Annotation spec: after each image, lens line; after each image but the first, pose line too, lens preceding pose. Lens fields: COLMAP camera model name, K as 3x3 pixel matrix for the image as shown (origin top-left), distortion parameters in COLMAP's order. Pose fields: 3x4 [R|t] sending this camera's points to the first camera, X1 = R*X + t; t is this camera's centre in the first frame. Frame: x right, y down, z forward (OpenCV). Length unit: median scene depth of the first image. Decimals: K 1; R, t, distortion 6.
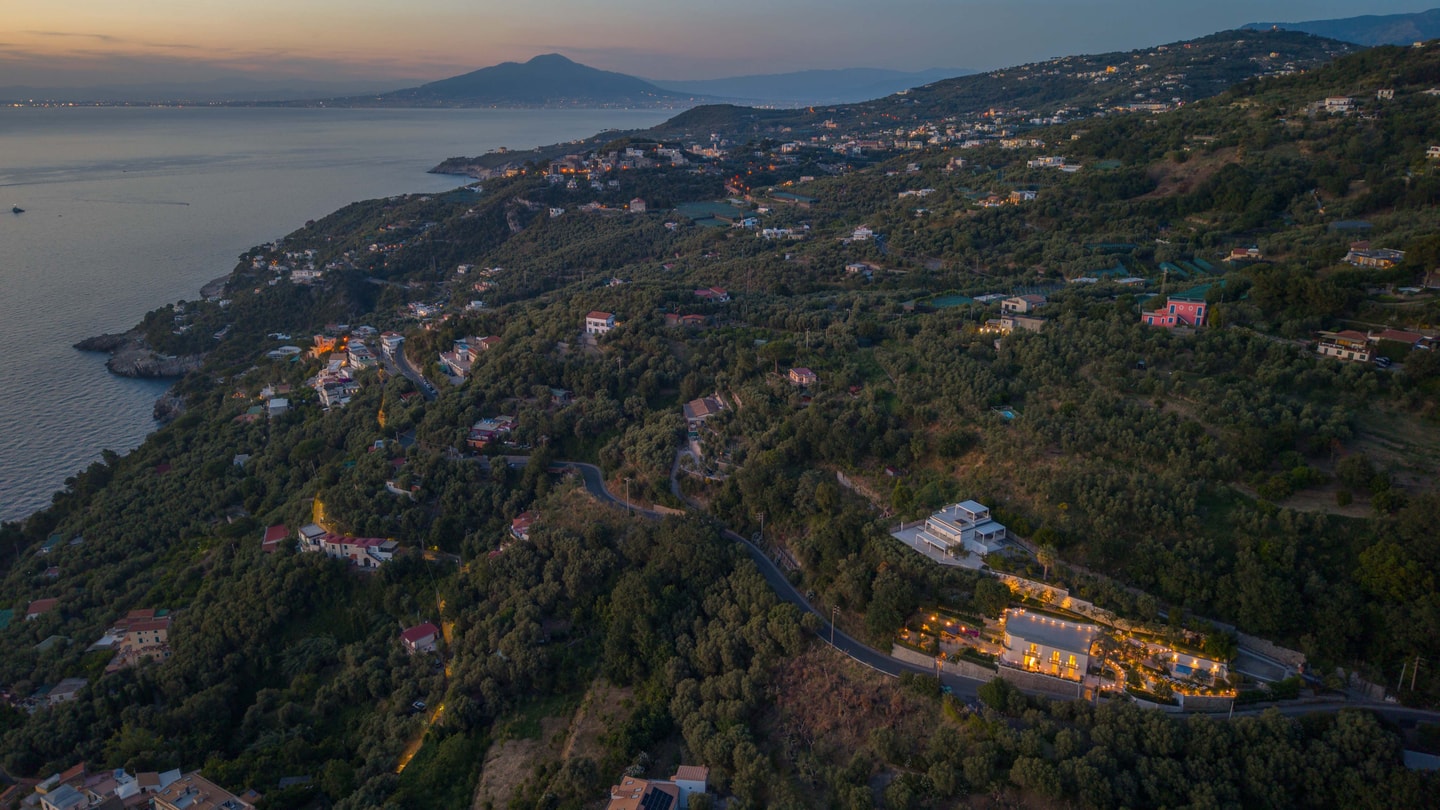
lens RADIAL K [[954.6, 0, 731.5], [0, 954.6, 401.9], [0, 0, 1]] dist [0.008830, -0.005948]
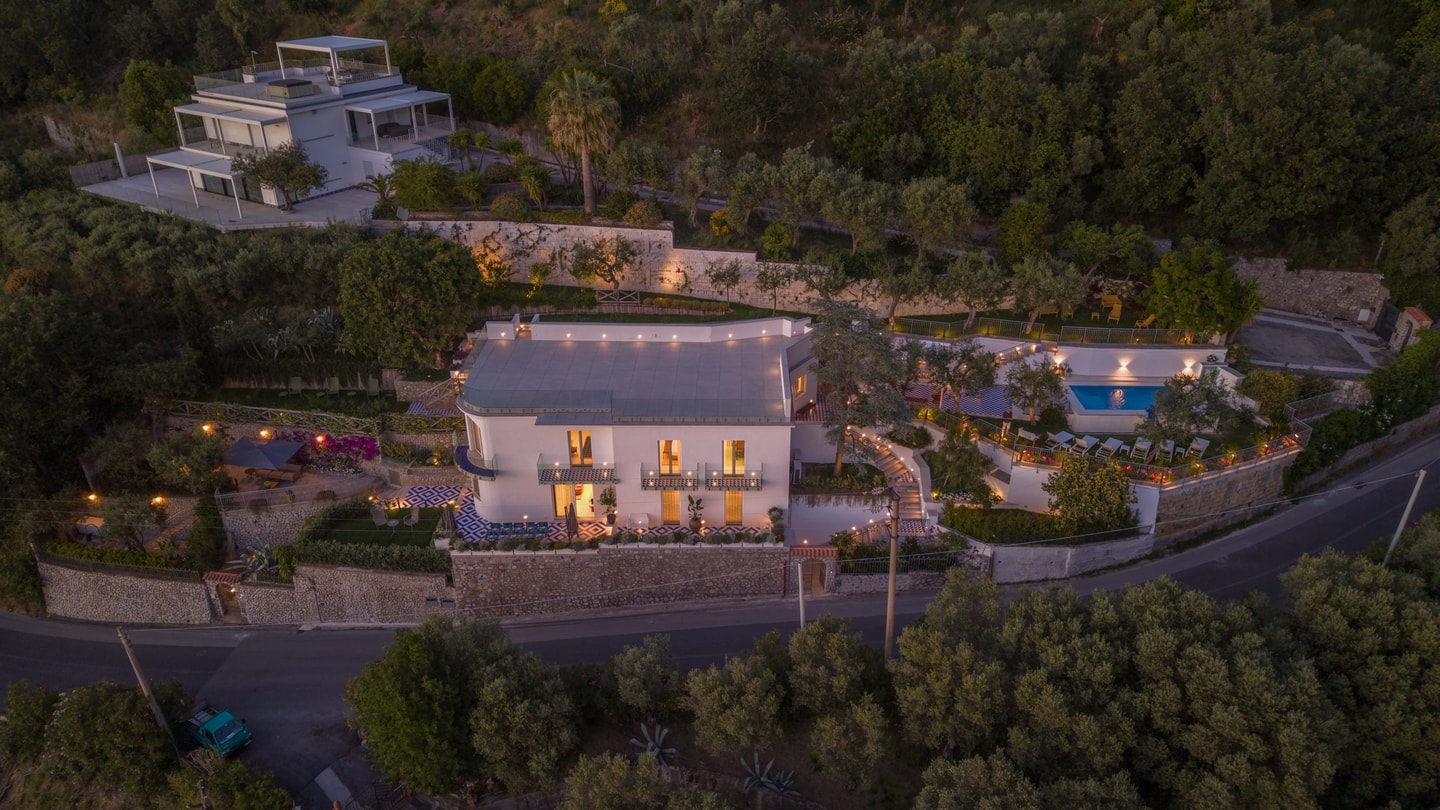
lens RADIAL K [[954.6, 0, 716.9], [0, 954.6, 410.3], [0, 0, 1]] dist [0.008830, -0.005948]
pose [[0.899283, -0.208707, 0.384359, 0.253543], [0.137426, 0.969129, 0.204702, 0.201281], [-0.415217, -0.131264, 0.900203, 0.759892]]
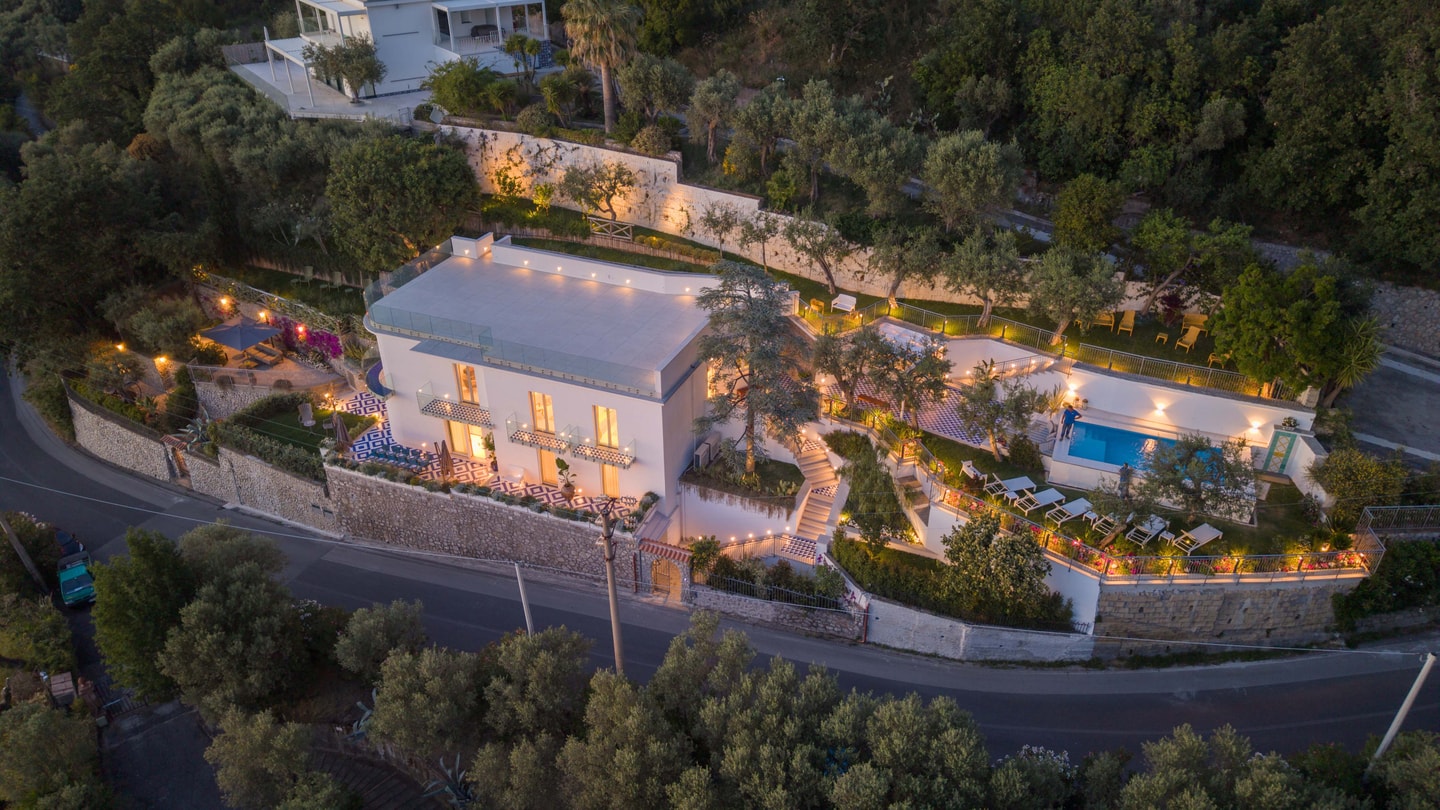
lens RADIAL K [[954.6, 0, 719.2], [0, 954.6, 411.5], [0, 0, 1]] dist [0.008830, -0.005948]
pose [[0.997044, -0.045314, 0.062044, 0.358031], [0.029126, 0.970201, 0.240544, 0.209298], [-0.071096, -0.238026, 0.968653, 0.767339]]
